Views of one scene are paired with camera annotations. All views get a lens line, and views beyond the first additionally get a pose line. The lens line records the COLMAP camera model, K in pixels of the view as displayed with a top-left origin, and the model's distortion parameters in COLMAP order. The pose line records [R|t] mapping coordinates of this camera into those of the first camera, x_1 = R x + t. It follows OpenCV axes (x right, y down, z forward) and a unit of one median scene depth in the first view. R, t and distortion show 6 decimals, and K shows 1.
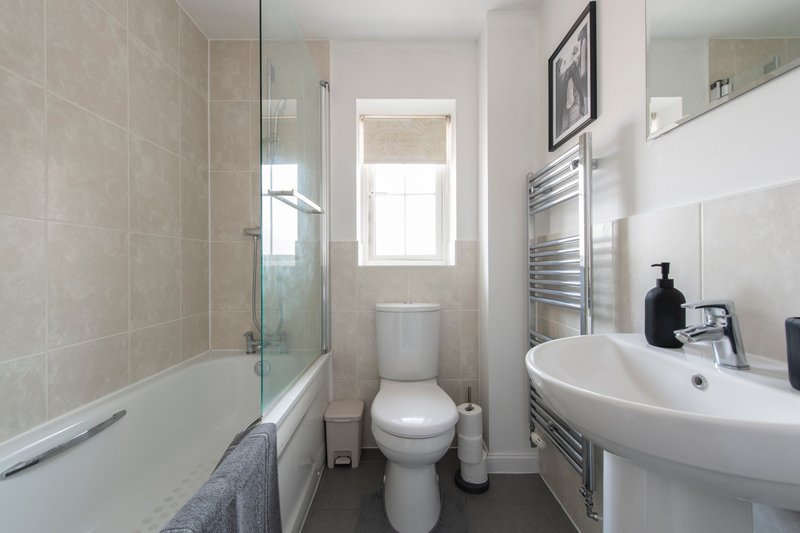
lens RADIAL K [[319.8, 0, 400.0], [0, 319.8, 266.5], [0, 0, 1]] dist [0.017977, -0.007469]
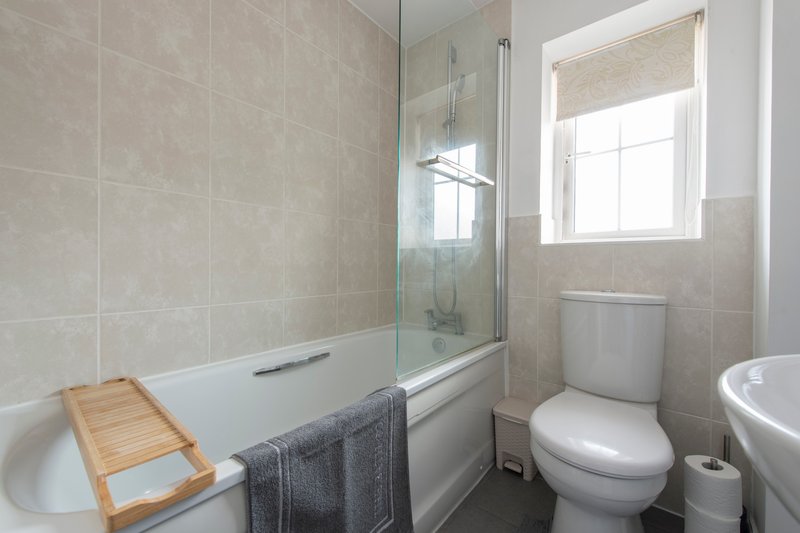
lens RADIAL K [[319.8, 0, 400.0], [0, 319.8, 266.5], [0, 0, 1]] dist [0.017977, -0.007469]
pose [[0.767368, 0.012528, -0.641084, 0.131756], [-0.009896, 0.999921, 0.007695, 0.056358], [0.641130, 0.000440, 0.767432, 0.128621]]
